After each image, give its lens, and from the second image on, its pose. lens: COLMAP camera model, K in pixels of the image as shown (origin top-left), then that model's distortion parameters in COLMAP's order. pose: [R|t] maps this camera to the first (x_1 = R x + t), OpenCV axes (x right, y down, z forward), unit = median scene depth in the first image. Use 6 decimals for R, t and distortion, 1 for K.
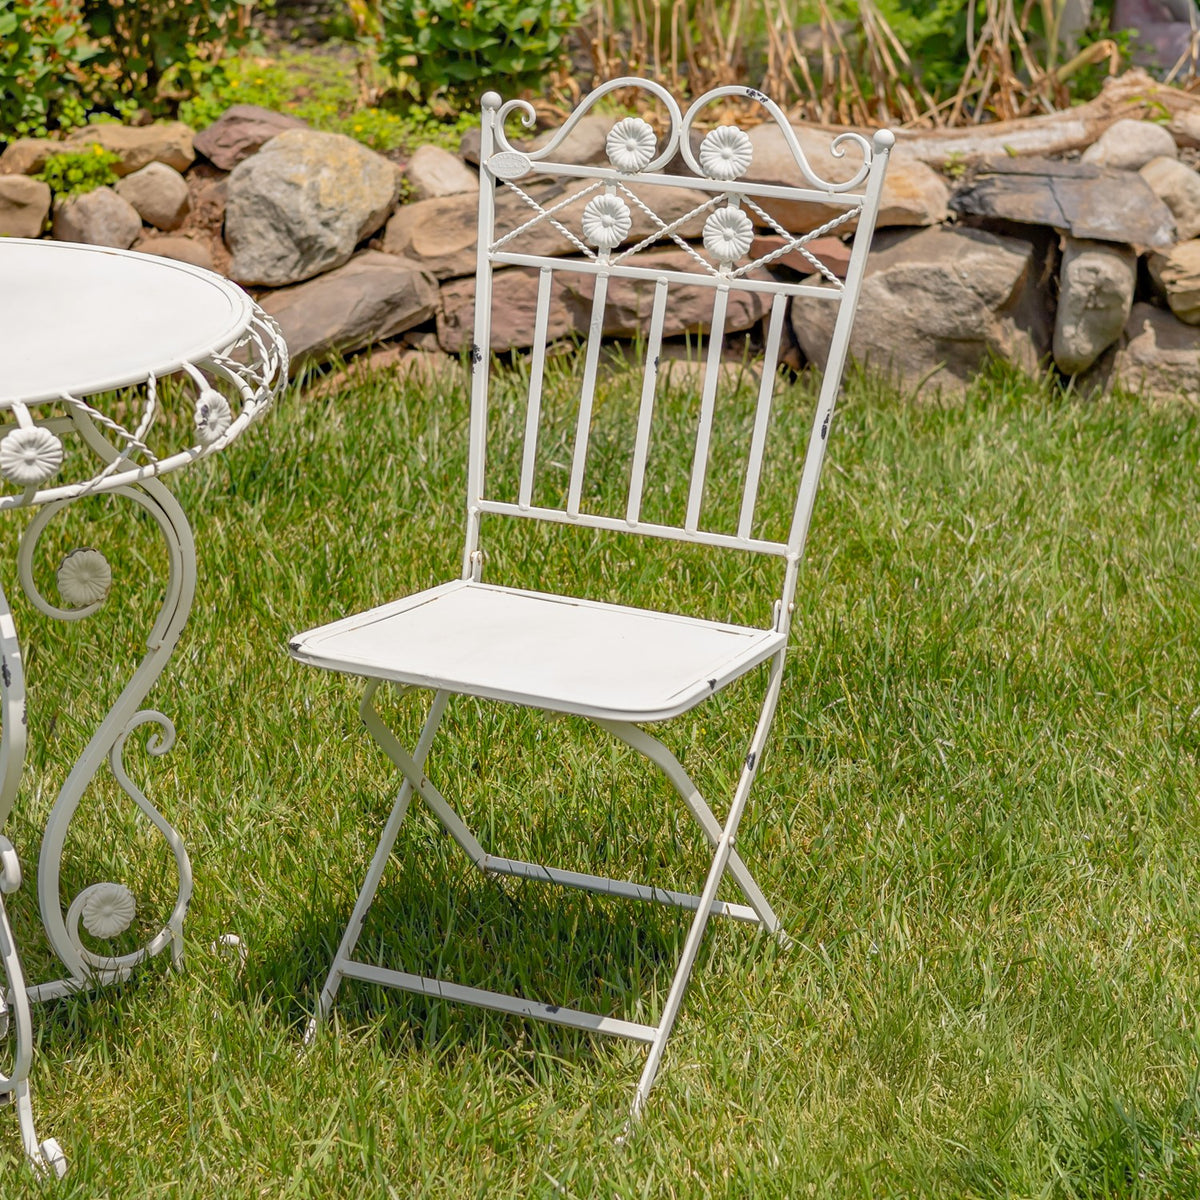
lens RADIAL K [[3358.3, 0, 600.0], [0, 3358.3, 600.0], [0, 0, 1]] dist [-0.056817, 0.383258]
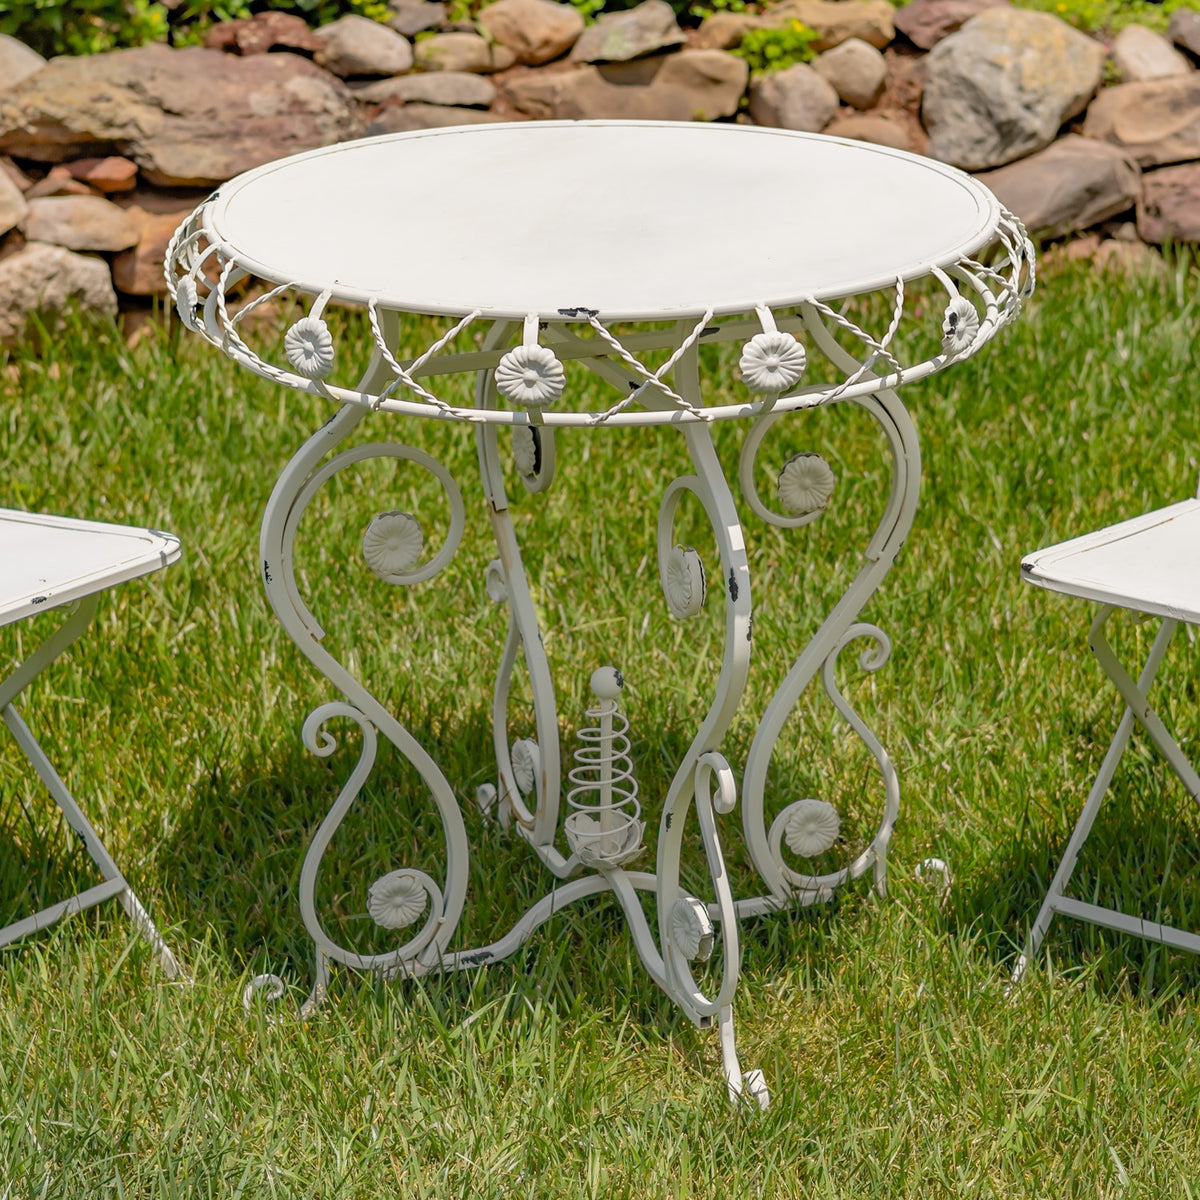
lens RADIAL K [[3358.3, 0, 600.0], [0, 3358.3, 600.0], [0, 0, 1]] dist [-0.056817, 0.383258]
pose [[0.981912, 0.047196, -0.183359, -0.032289], [-0.040018, 0.998288, 0.042654, -0.011496], [0.185058, -0.034545, 0.982120, 0.043205]]
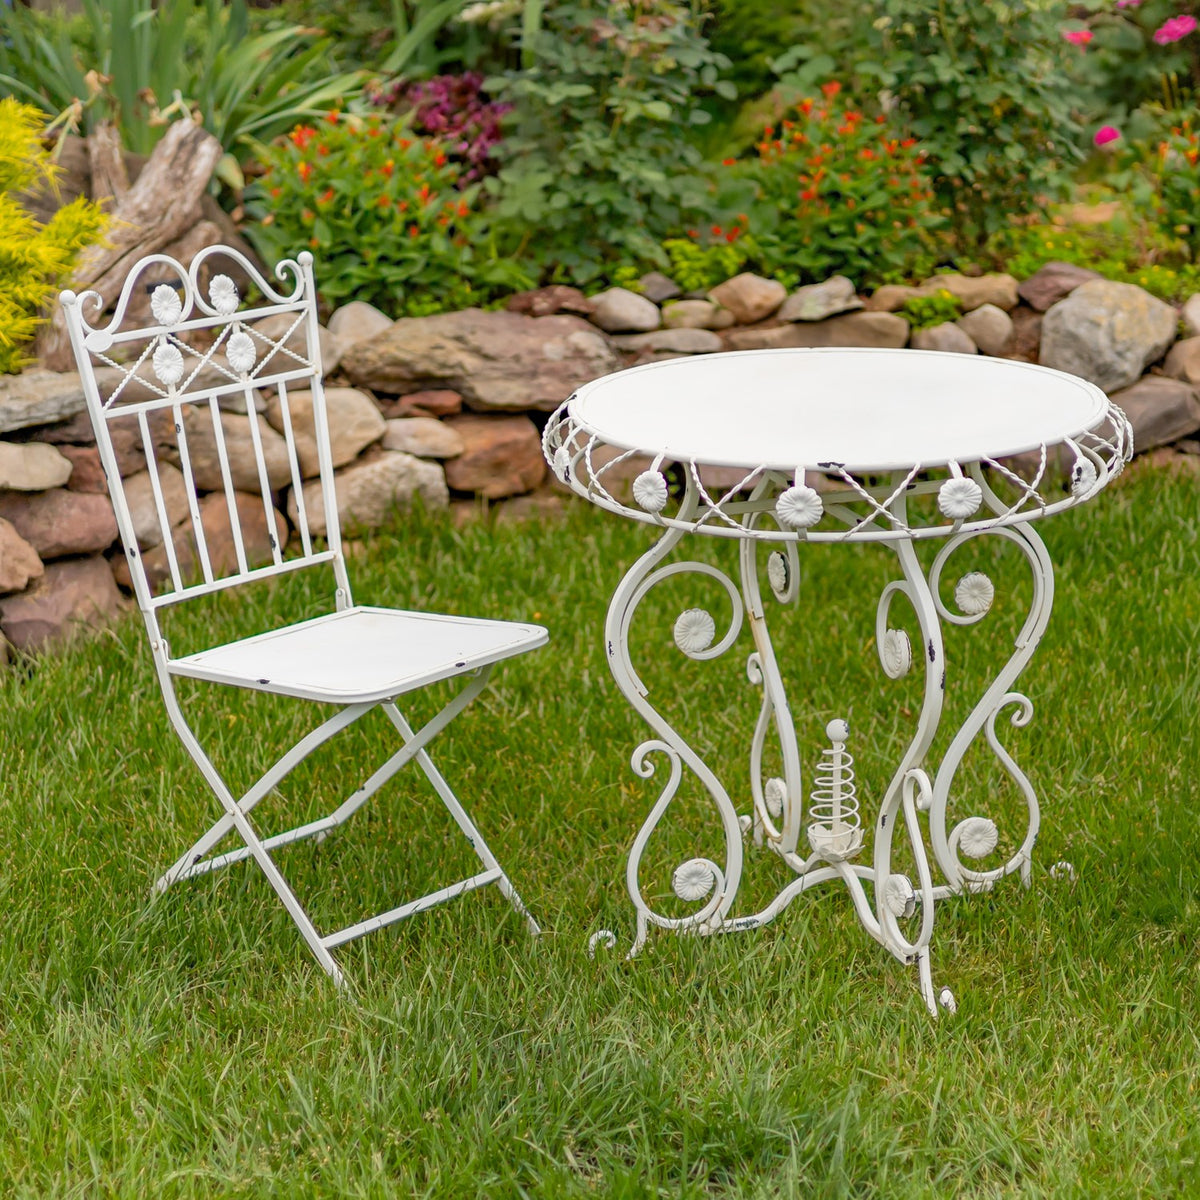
lens RADIAL K [[2843.7, 0, 635.4], [0, 2843.7, 558.6], [0, 0, 1]] dist [0.007633, 0.067376]
pose [[0.973807, 0.031933, -0.225124, -0.024149], [-0.041861, 0.998344, -0.039465, 0.029582], [0.223491, 0.047855, 0.973531, -0.173147]]
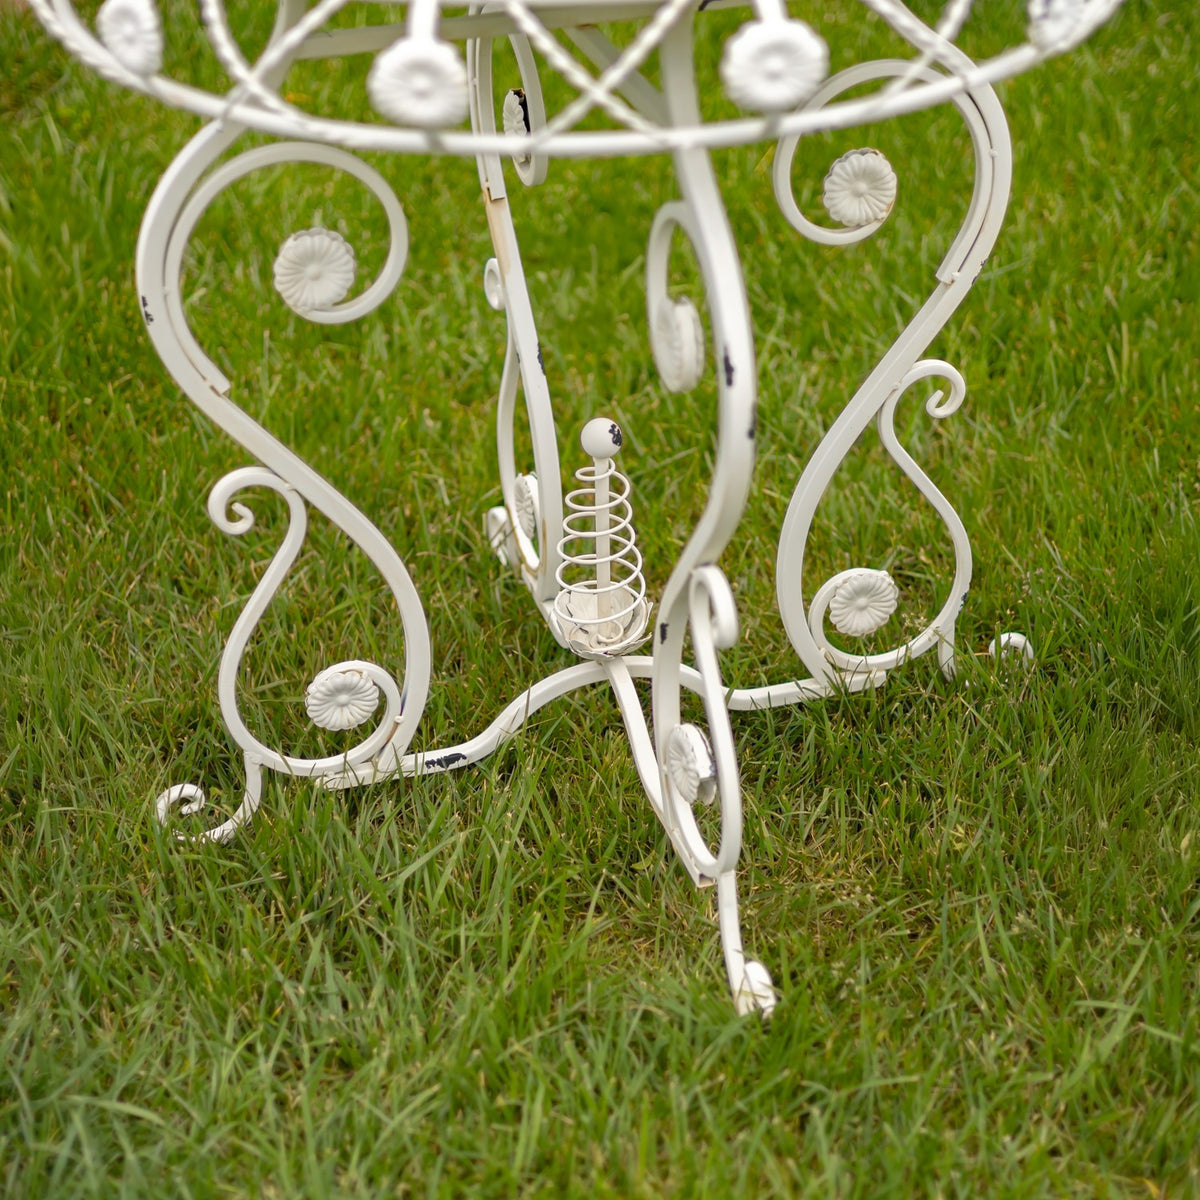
lens RADIAL K [[2663.7, 0, 600.0], [0, 2663.7, 600.0], [0, 0, 1]] dist [0.028627, -0.049159]
pose [[0.964103, 0.105057, -0.243860, -0.052340], [-0.049256, 0.973220, 0.224538, -0.045634], [0.260919, -0.204466, 0.943459, 0.384932]]
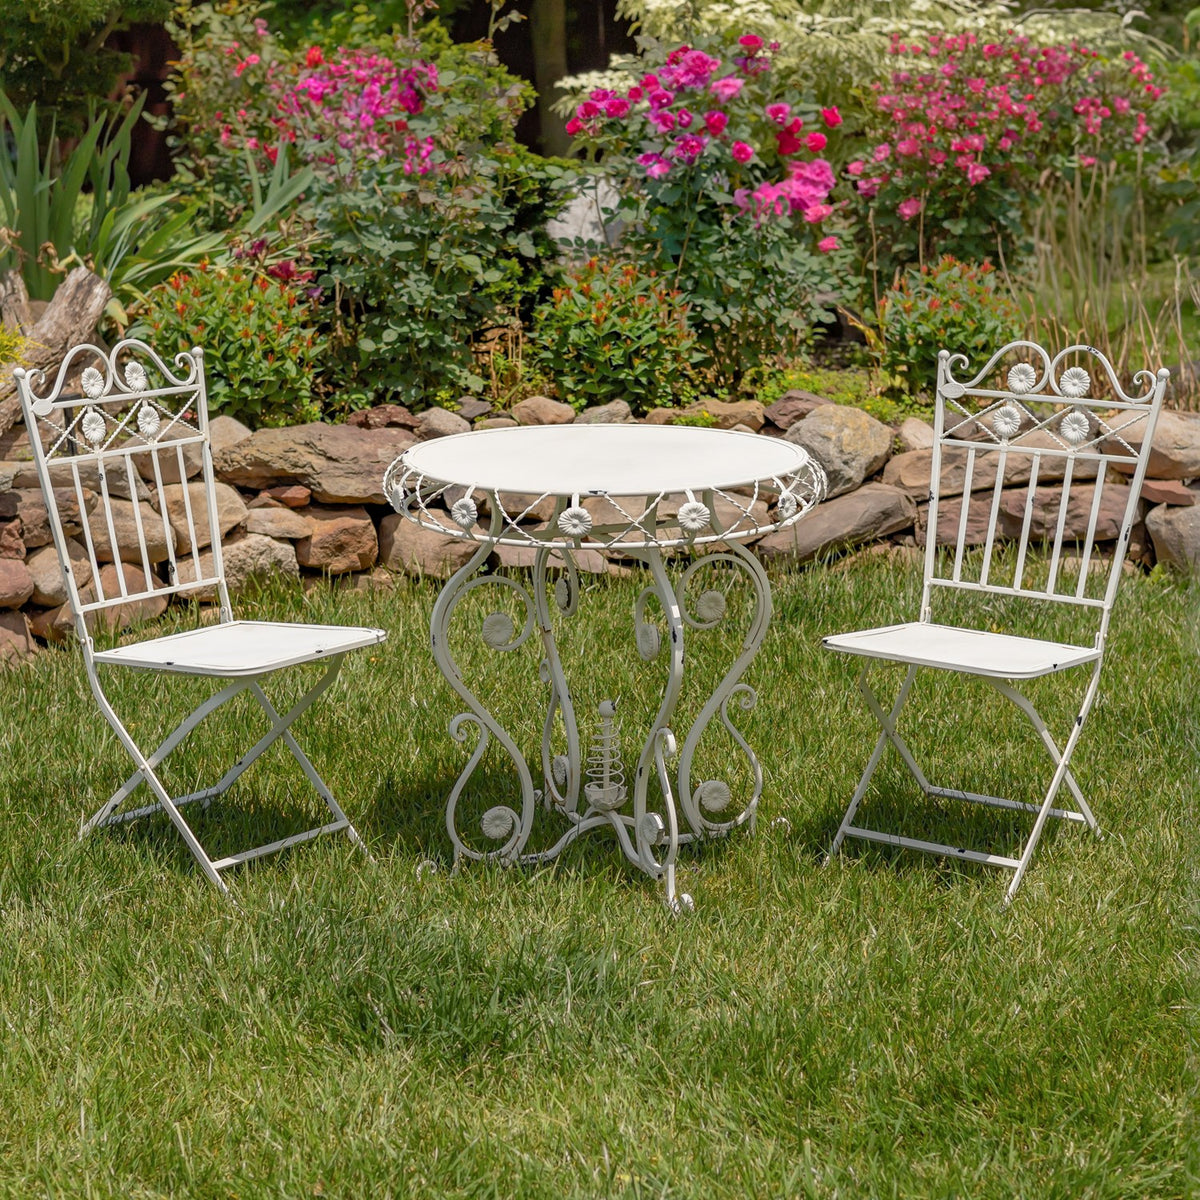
lens RADIAL K [[2625.9, 0, 588.5], [0, 2625.9, 635.5], [0, 0, 1]] dist [0.010617, -0.056735]
pose [[0.984284, 0.025892, -0.174683, 0.029848], [-0.039416, 0.996449, -0.074401, 0.112873], [0.172137, 0.080117, 0.981810, -0.397574]]
